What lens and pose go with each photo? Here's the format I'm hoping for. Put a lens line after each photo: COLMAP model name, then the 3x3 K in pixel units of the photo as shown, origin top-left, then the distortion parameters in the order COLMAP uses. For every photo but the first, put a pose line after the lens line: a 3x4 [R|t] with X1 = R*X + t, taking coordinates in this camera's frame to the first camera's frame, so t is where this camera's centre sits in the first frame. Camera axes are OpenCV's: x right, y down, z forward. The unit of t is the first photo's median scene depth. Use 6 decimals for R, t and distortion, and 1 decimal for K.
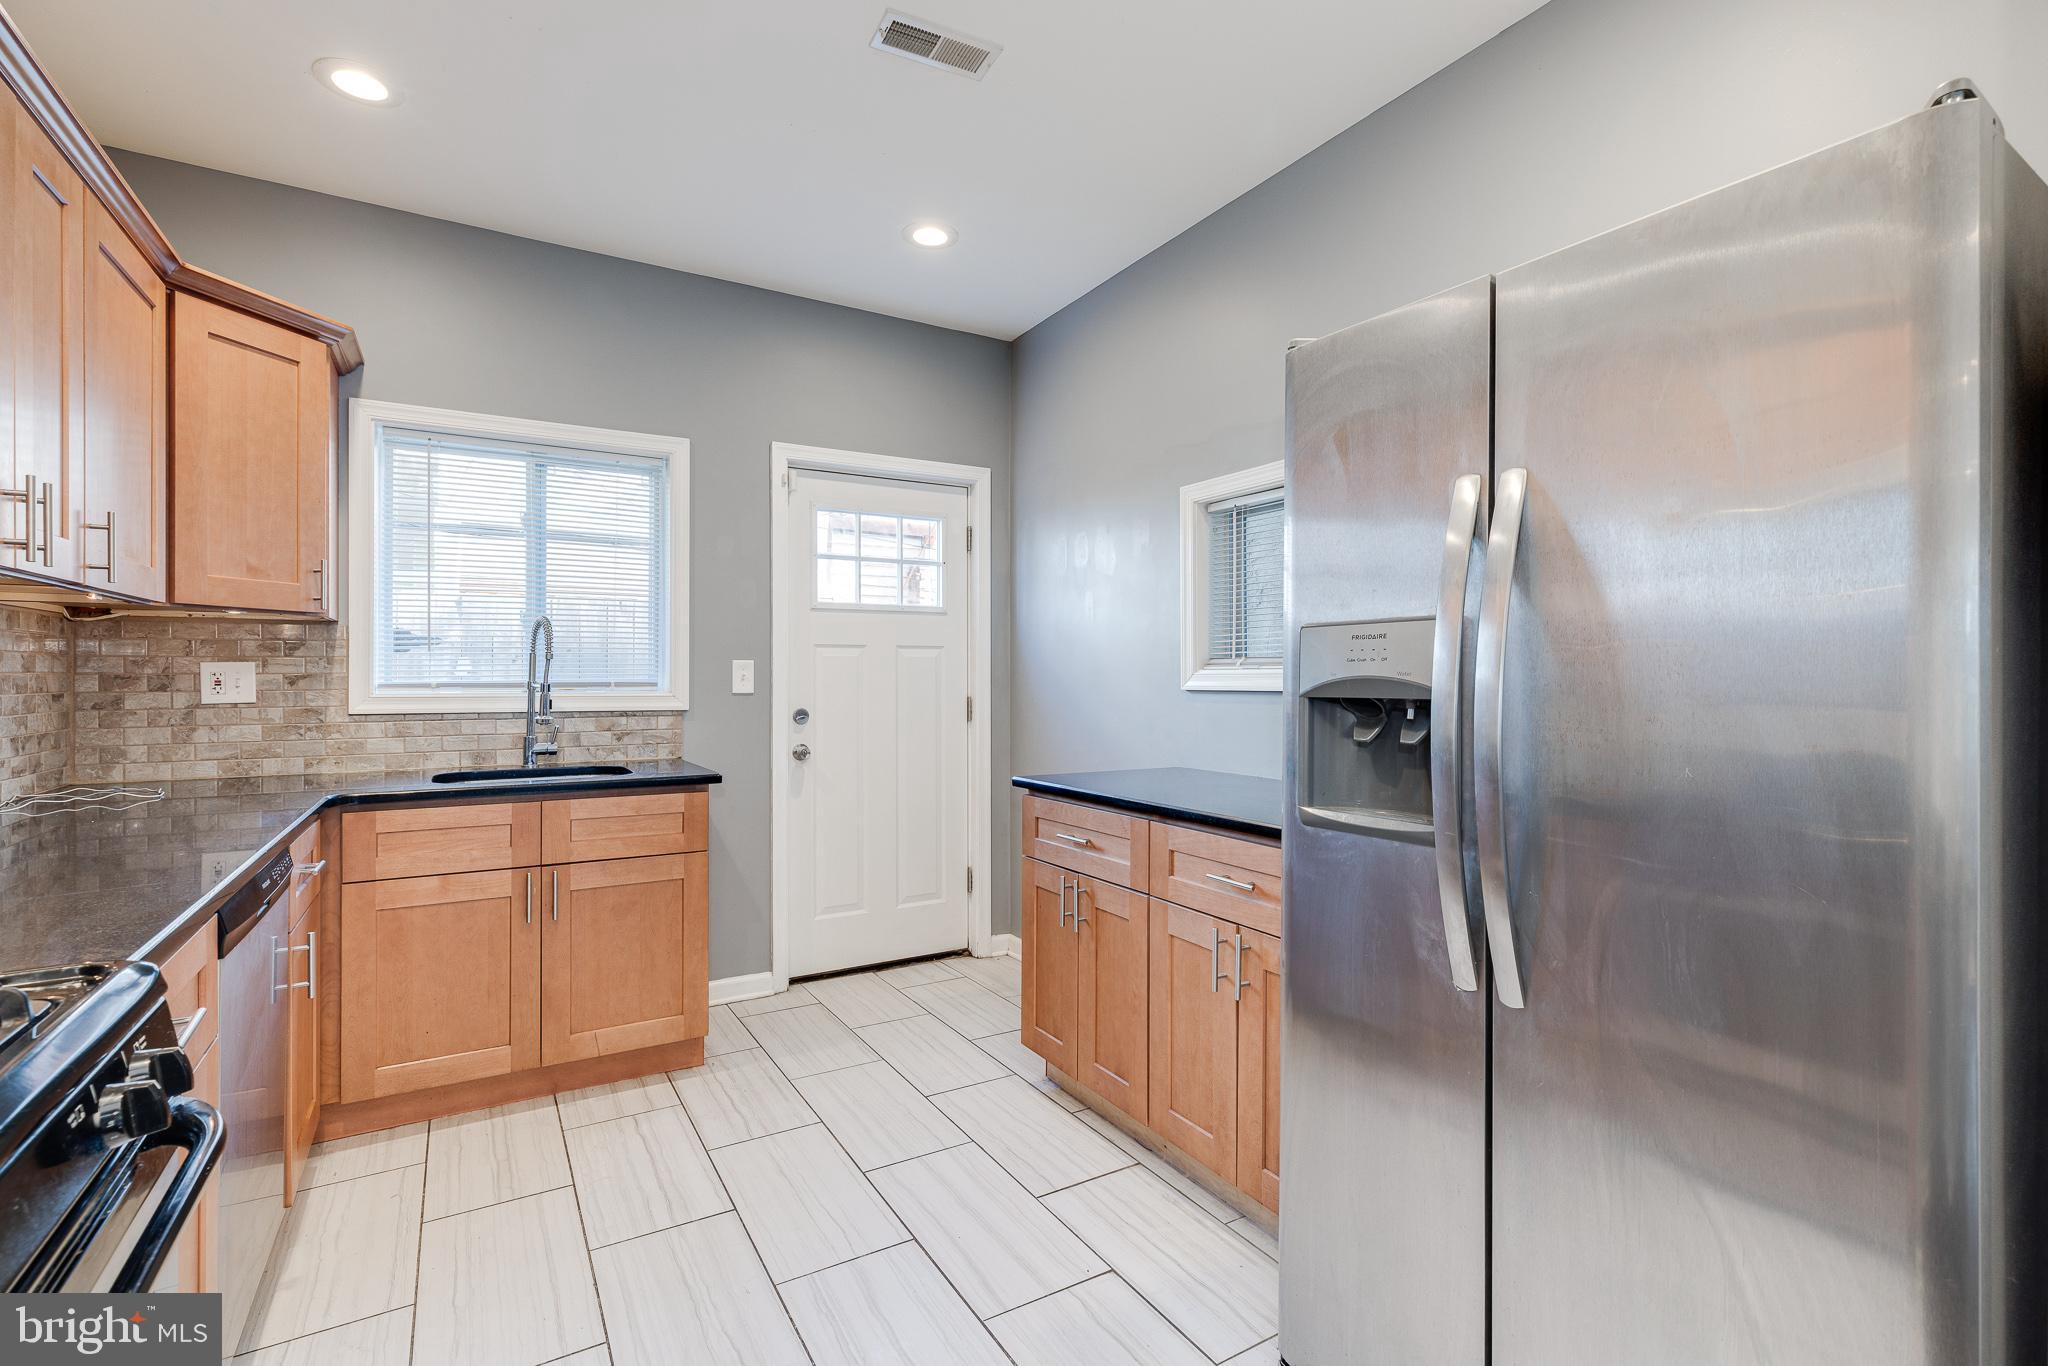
lens RADIAL K [[926.8, 0, 1017.3], [0, 926.8, 677.7], [0, 0, 1]] dist [0.005679, -0.000596]
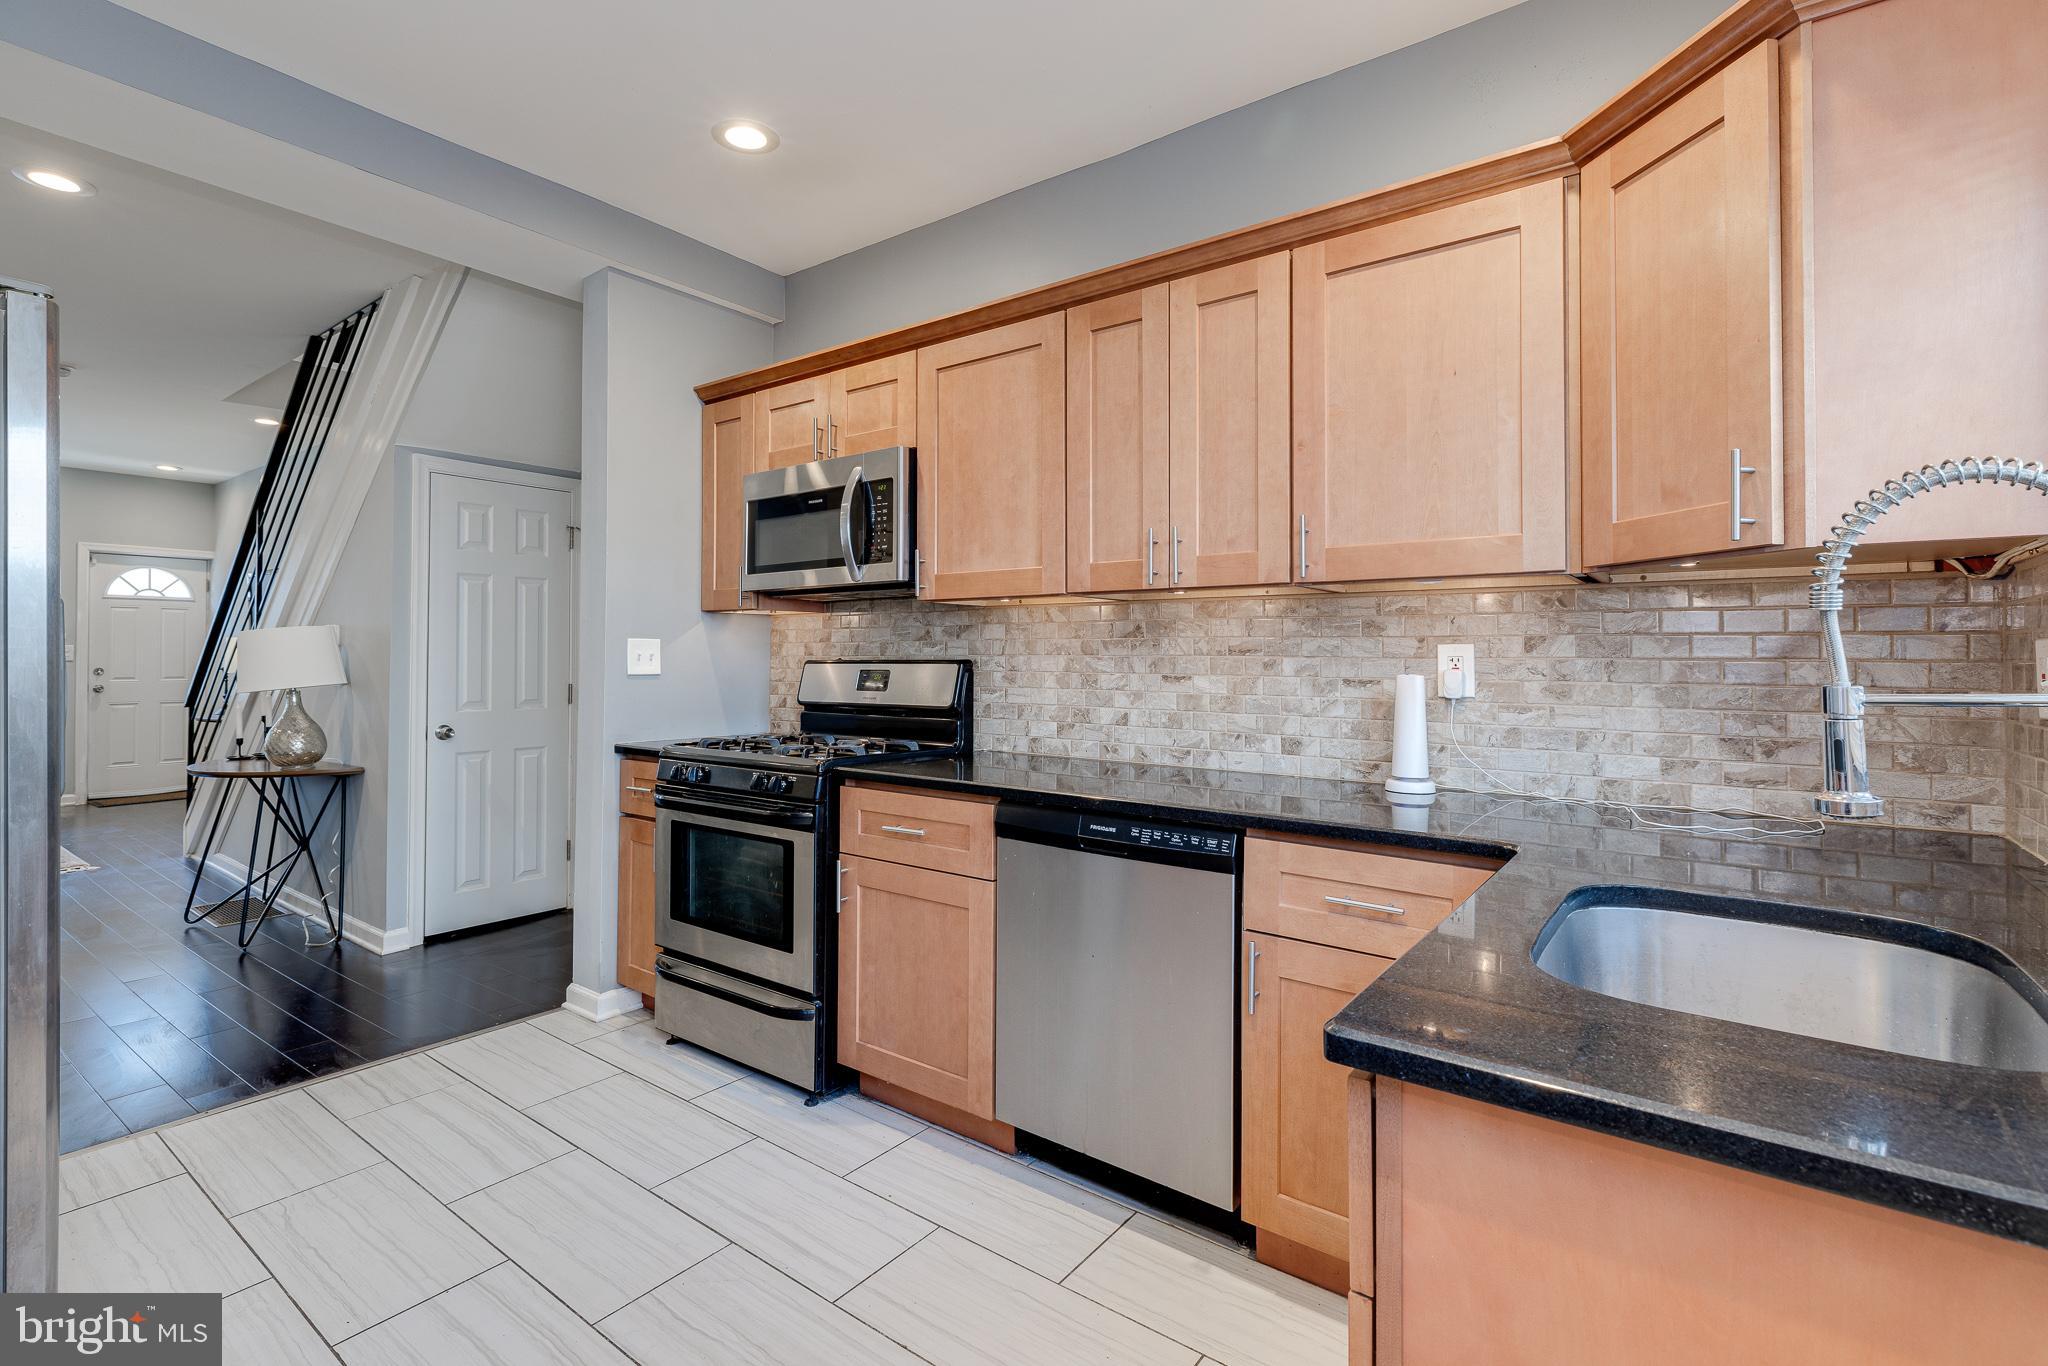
lens RADIAL K [[926.8, 0, 1009.6], [0, 926.8, 653.8], [0, 0, 1]] dist [0.005679, -0.000596]
pose [[-0.923808, -0.014241, -0.382591, -0.130481], [-0.012295, 0.999896, -0.007532, 0.003542], [0.382658, -0.002254, -0.923887, 1.194374]]
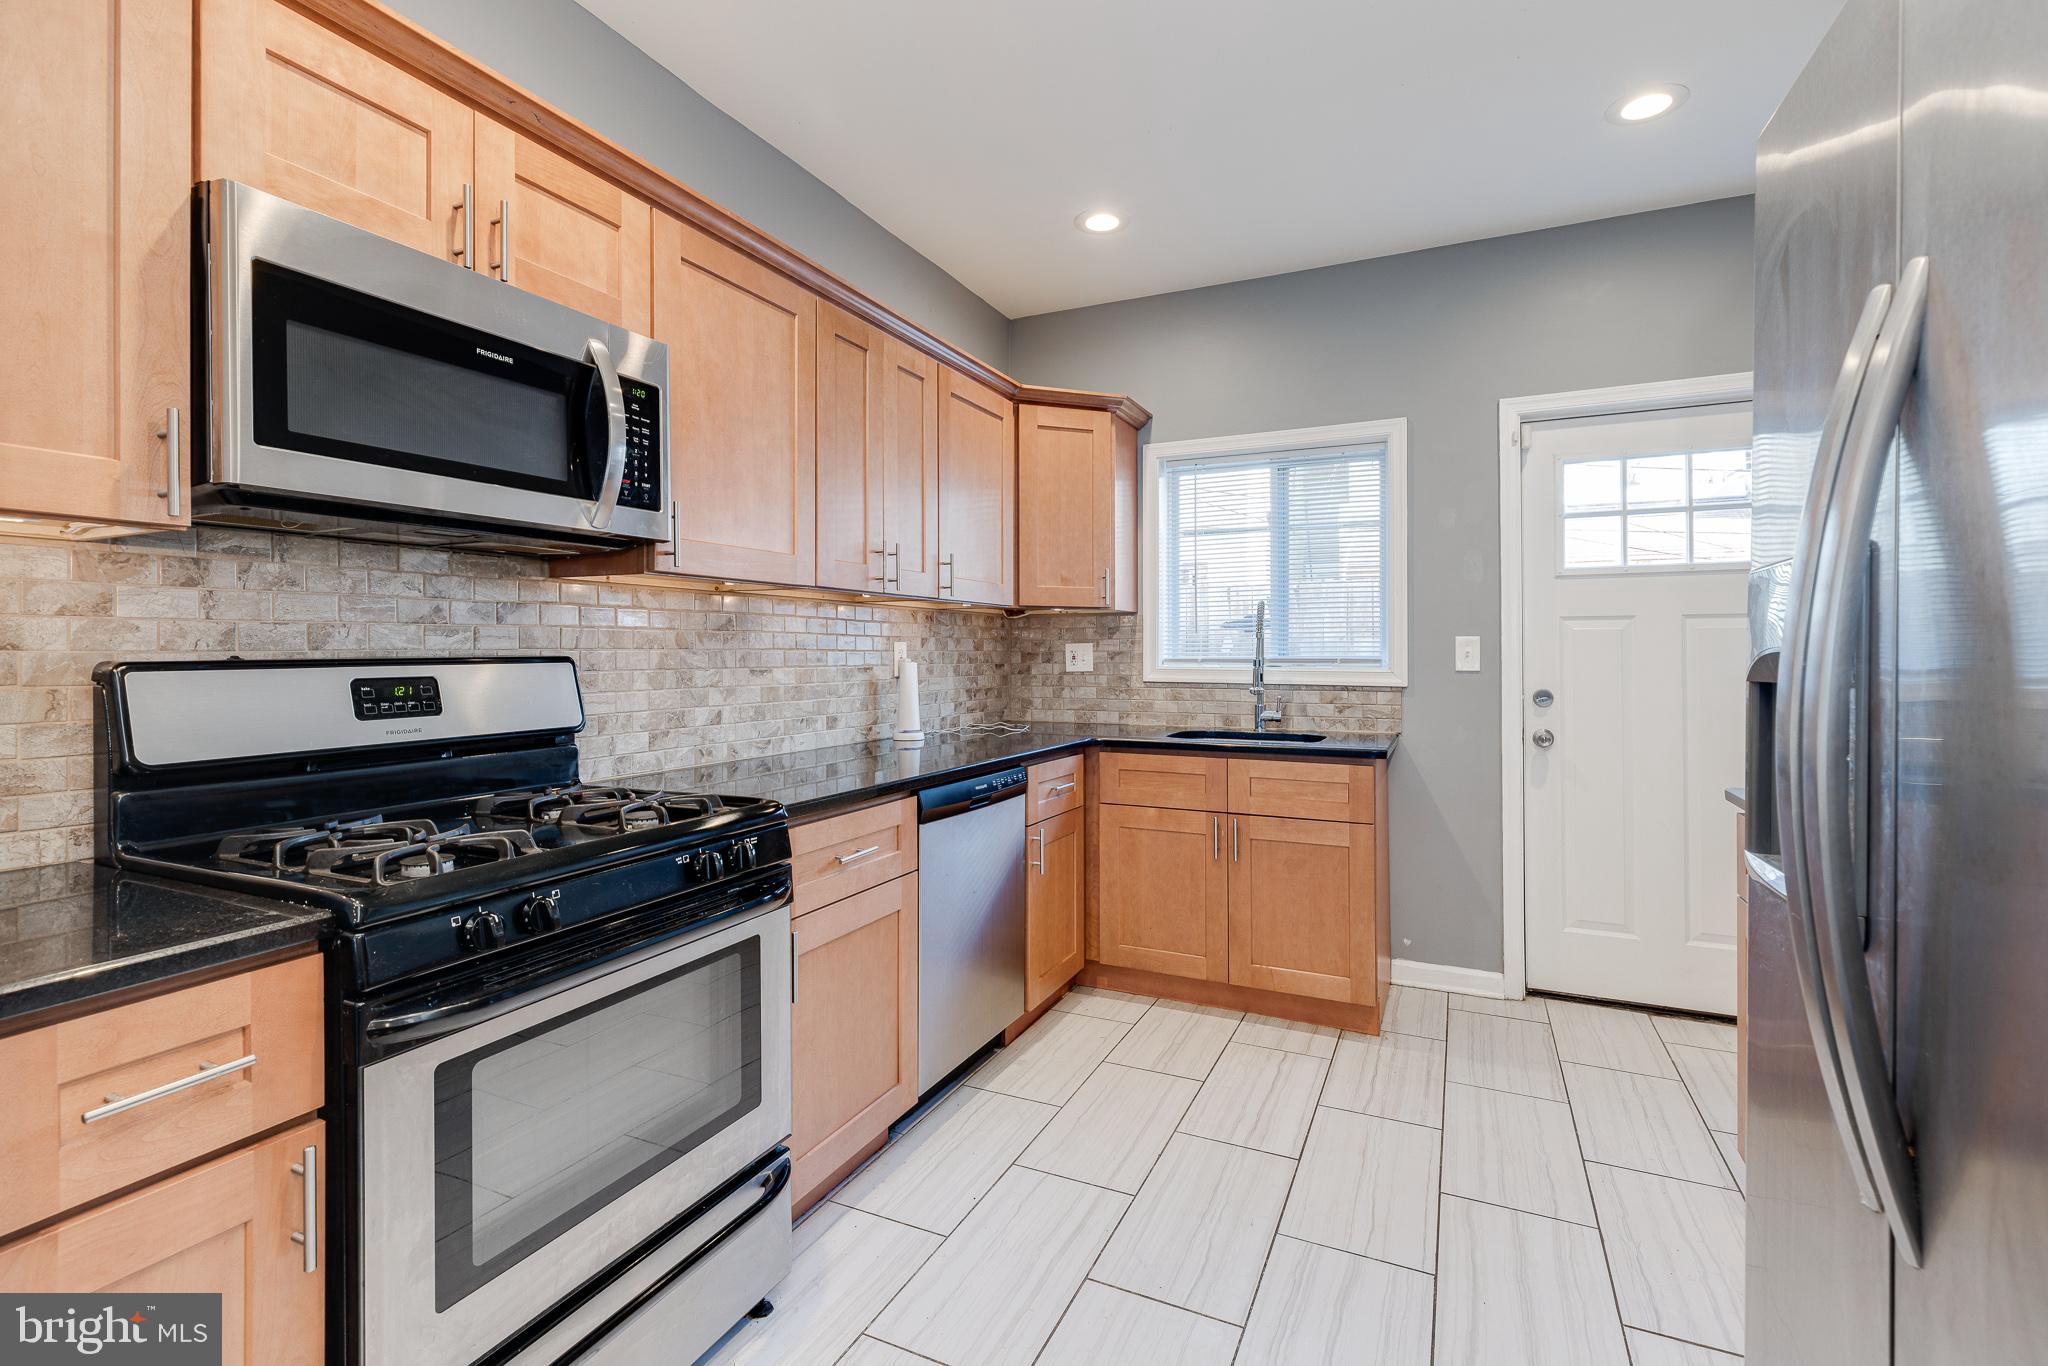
lens RADIAL K [[926.8, 0, 1034.5], [0, 926.8, 647.2], [0, 0, 1]] dist [0.005679, -0.000596]
pose [[0.567384, -0.005971, -0.823432, 0.293646], [-0.001706, 0.999963, -0.008427, 0.001658], [0.823451, 0.006187, 0.567353, 0.115860]]
